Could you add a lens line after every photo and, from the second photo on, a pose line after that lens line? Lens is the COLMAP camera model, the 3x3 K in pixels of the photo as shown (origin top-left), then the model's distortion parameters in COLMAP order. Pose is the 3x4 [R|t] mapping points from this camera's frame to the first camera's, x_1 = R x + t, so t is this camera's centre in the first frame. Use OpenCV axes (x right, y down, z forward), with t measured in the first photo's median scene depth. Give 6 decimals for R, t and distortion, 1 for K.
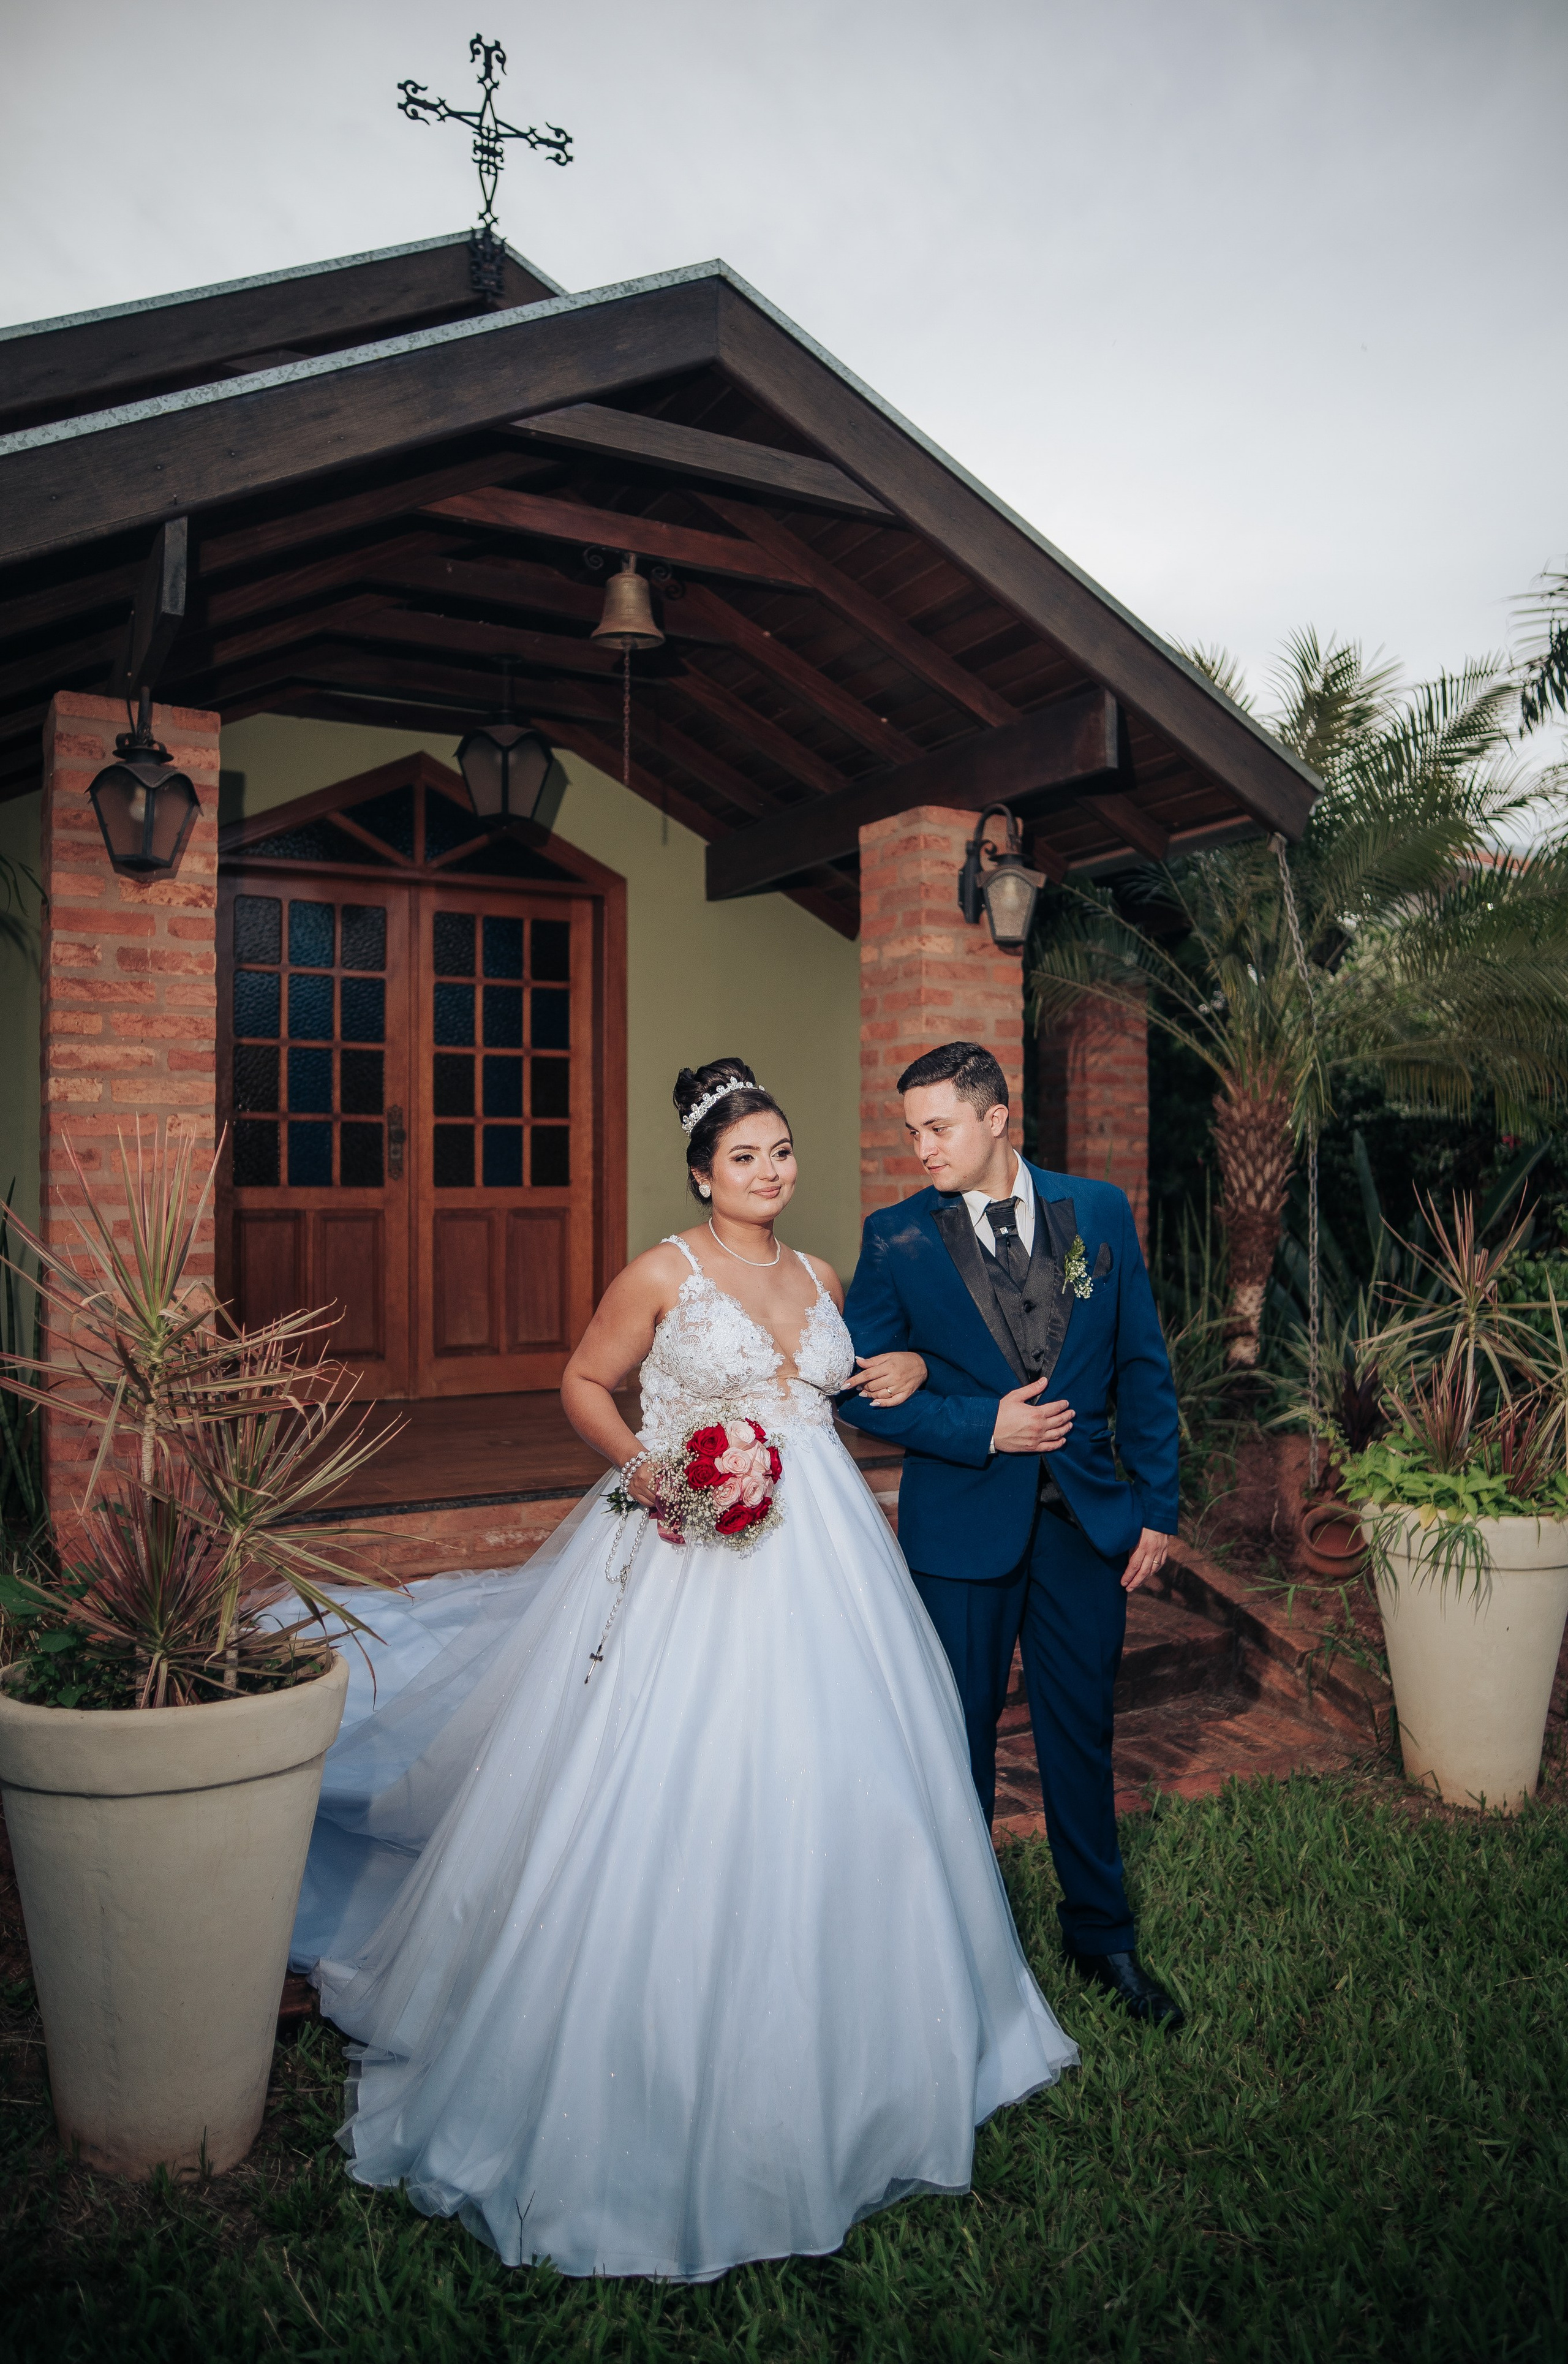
lens RADIAL K [[1641.7, 0, 811.6], [0, 1641.7, 1164.1], [0, 0, 1]] dist [-0.102489, 0.110426]
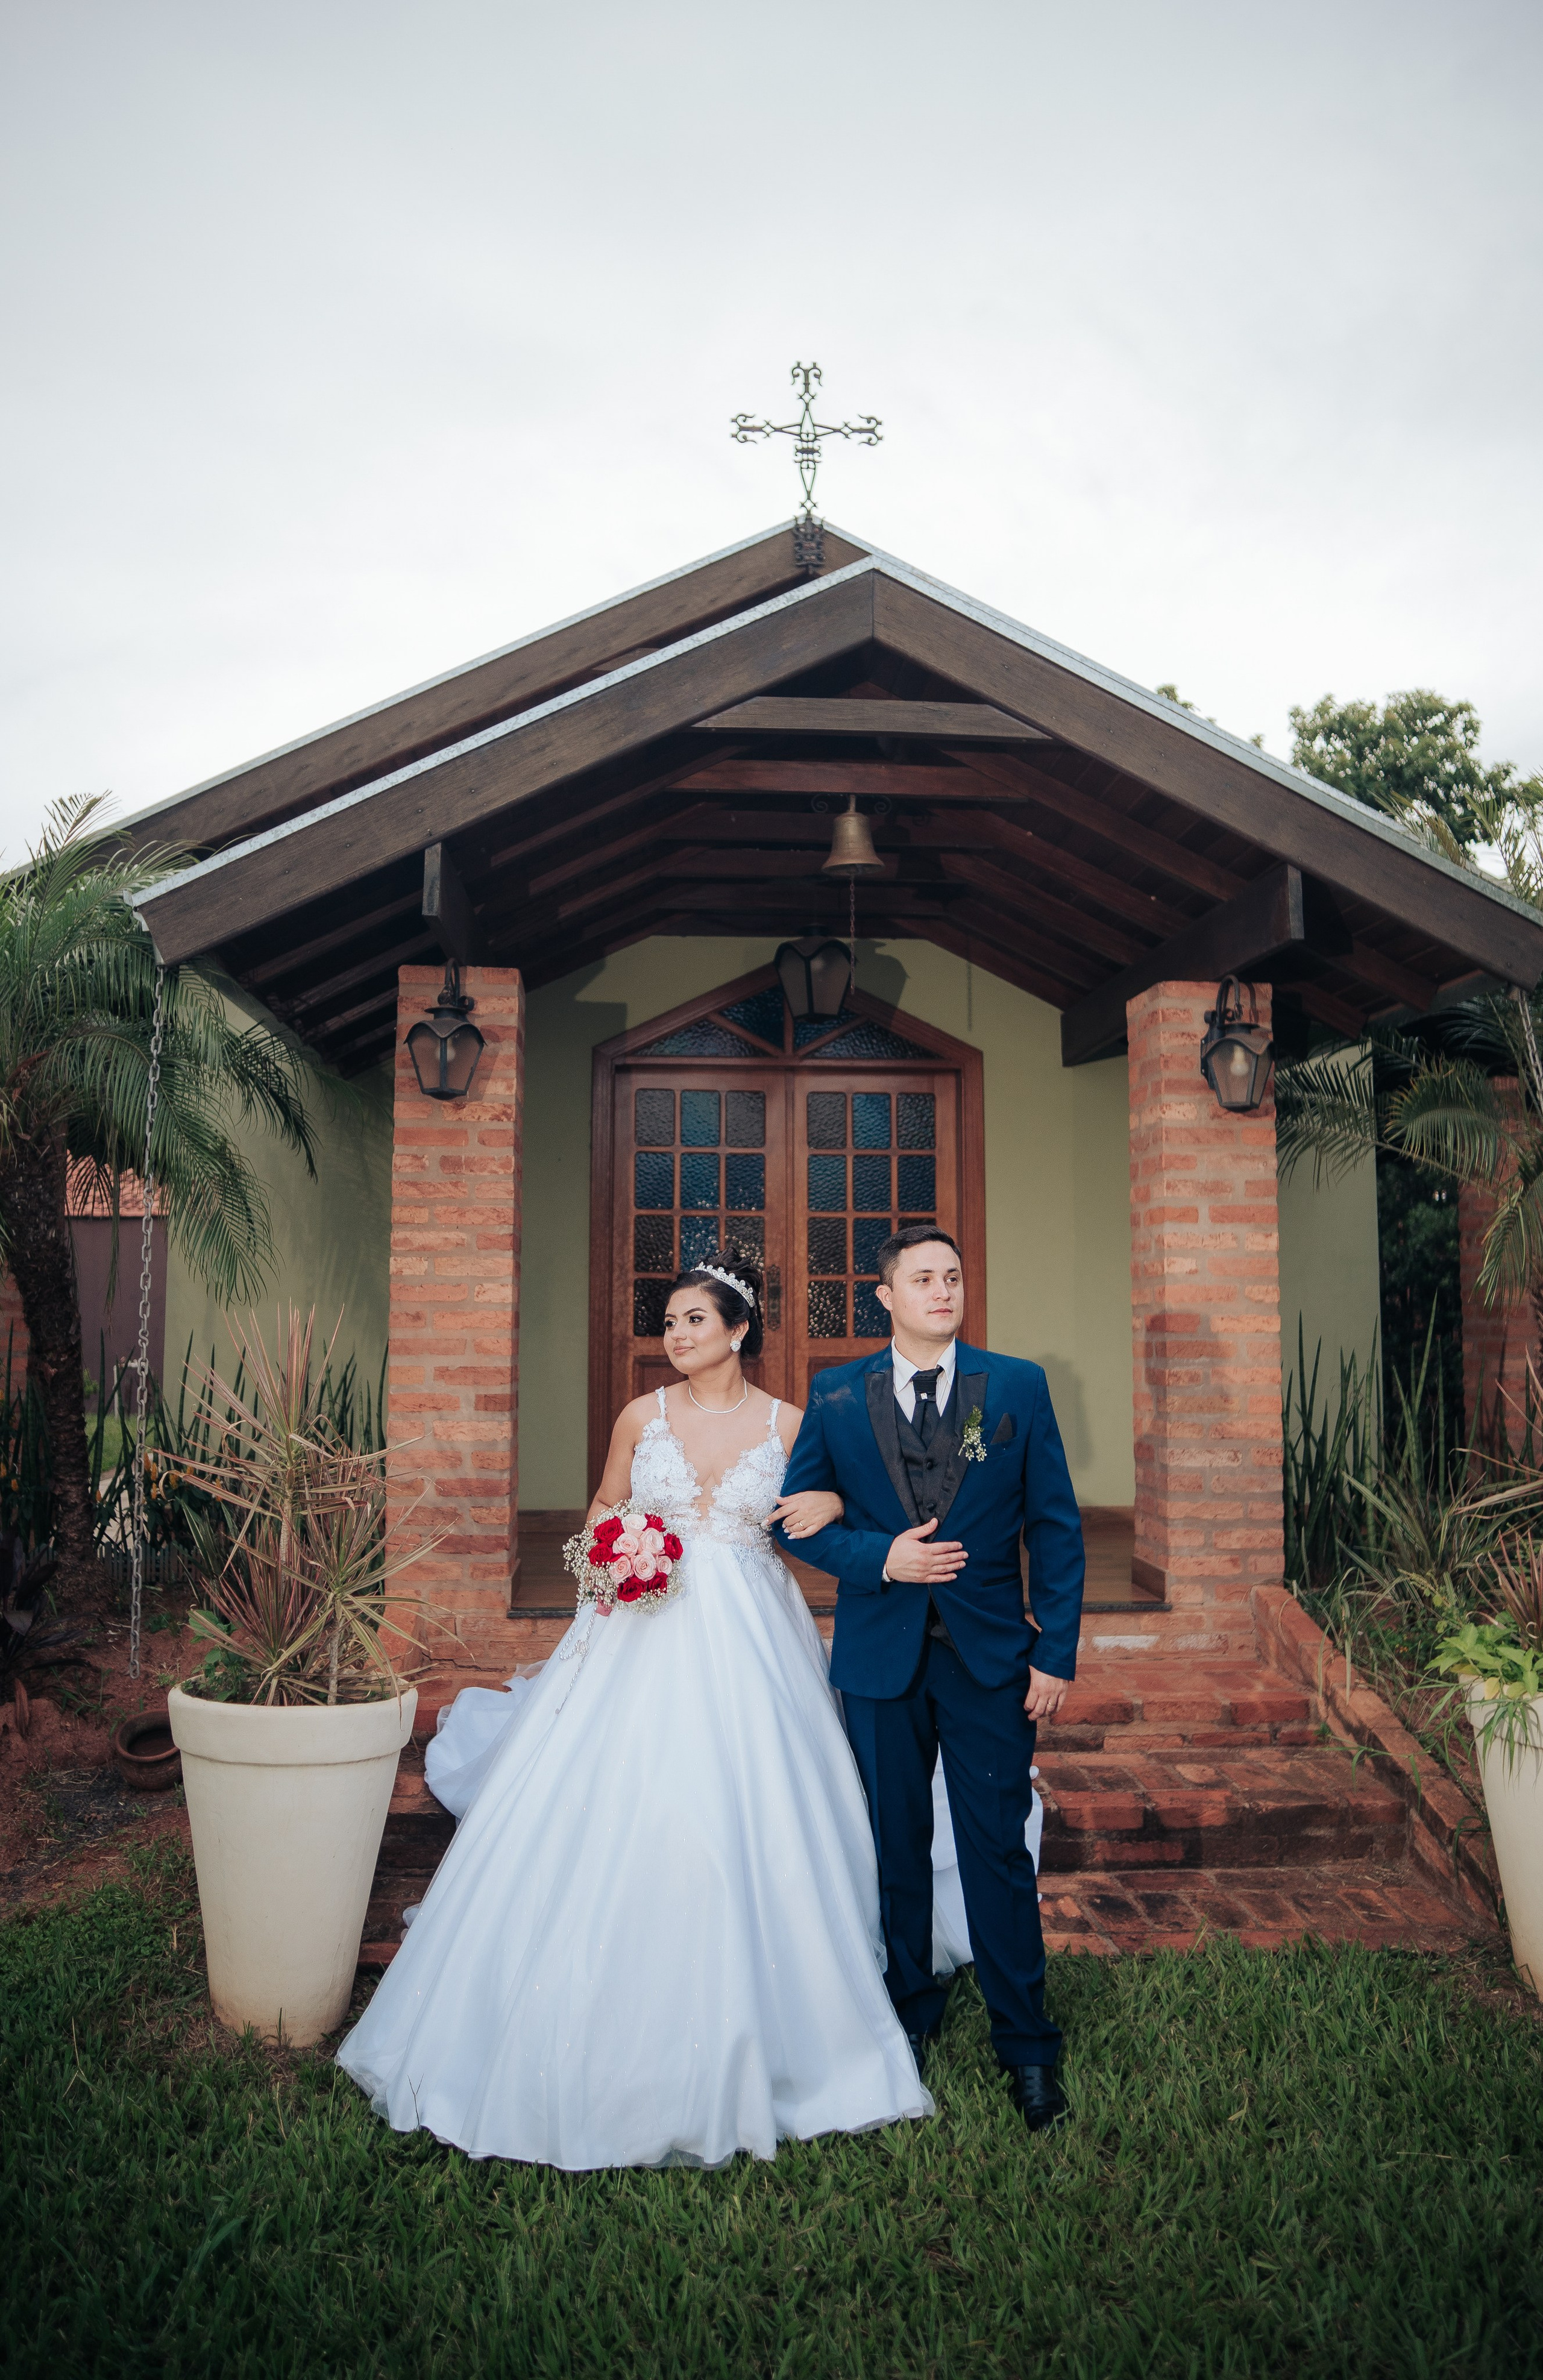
lens RADIAL K [[1694.4, 0, 730.1], [0, 1694.4, 1158.6], [0, 0, 1]] dist [-0.105241, 0.111178]
pose [[0.899259, -0.036439, -0.435896, 0.328736], [0.000157, 0.996551, -0.082984, -0.016740], [0.437416, 0.074555, 0.896163, -0.103841]]
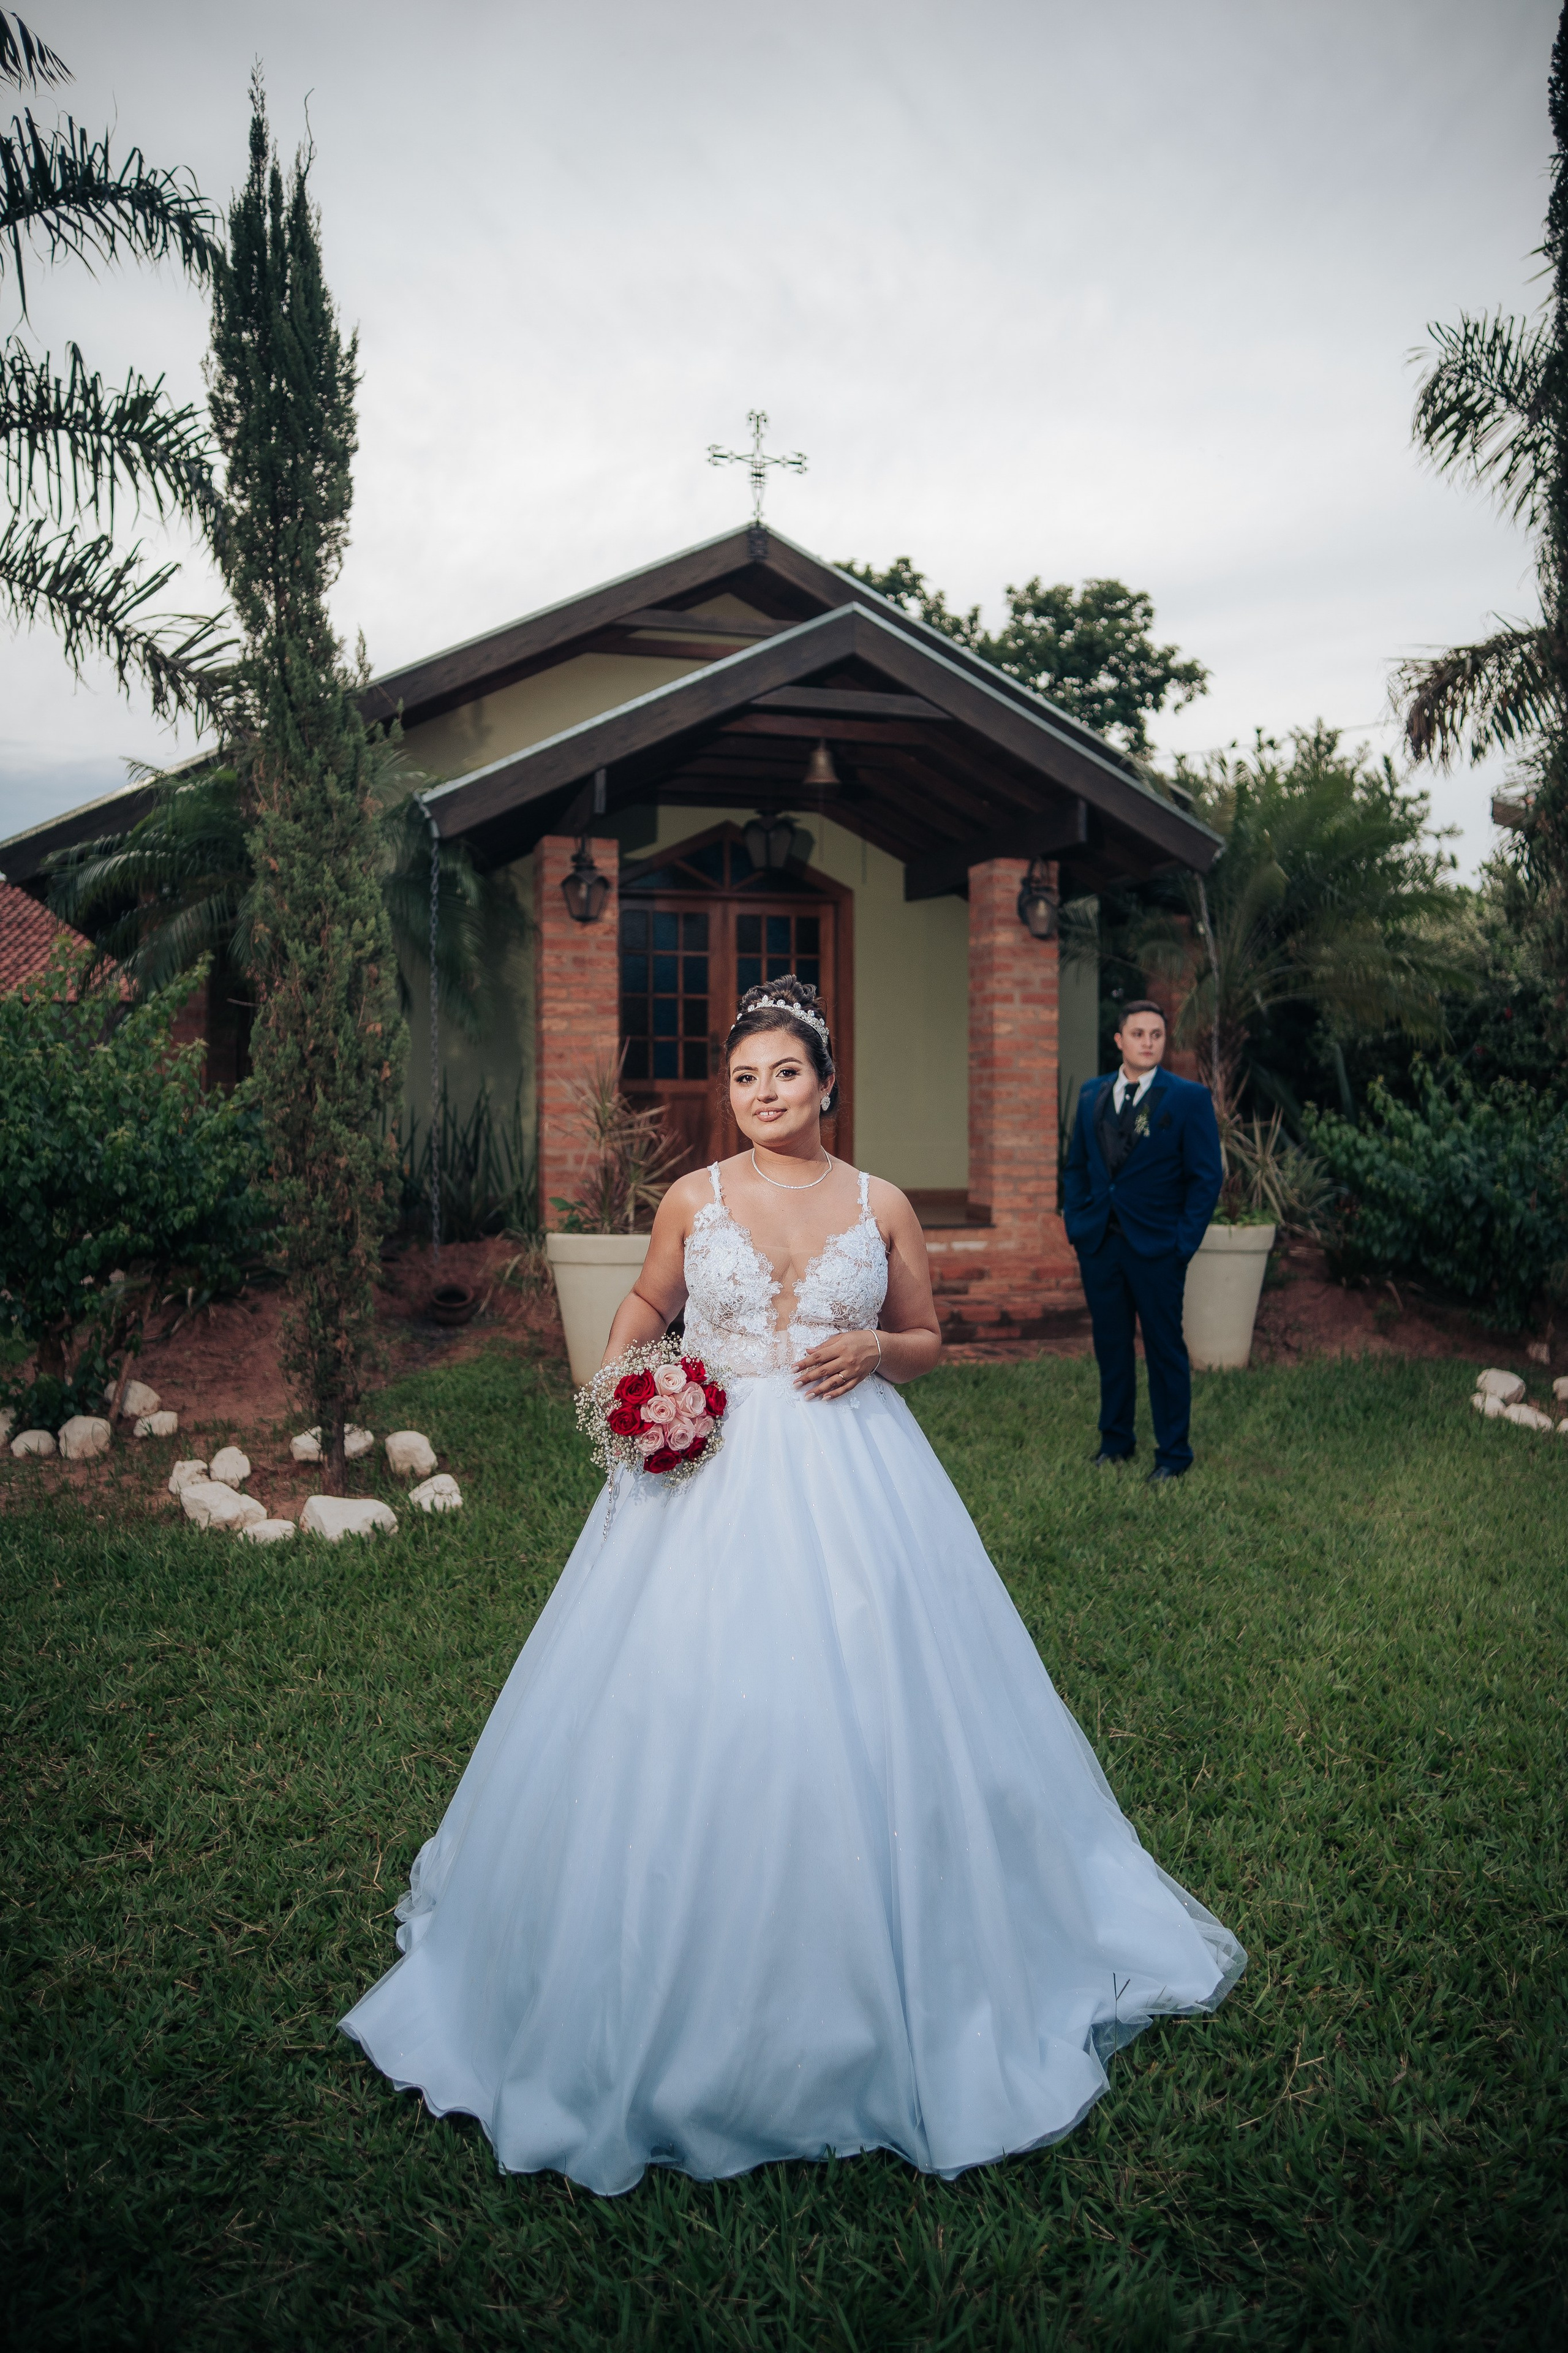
lens RADIAL K [[1625.6, 0, 788.3], [0, 1625.6, 1178.8], [0, 0, 1]] dist [-0.105157, 0.114586]
pose [[0.973319, 0.010357, -0.229221, 0.290184], [0.002090, 0.998539, 0.053992, 0.036473], [0.229446, -0.053031, 0.971876, -0.879695]]
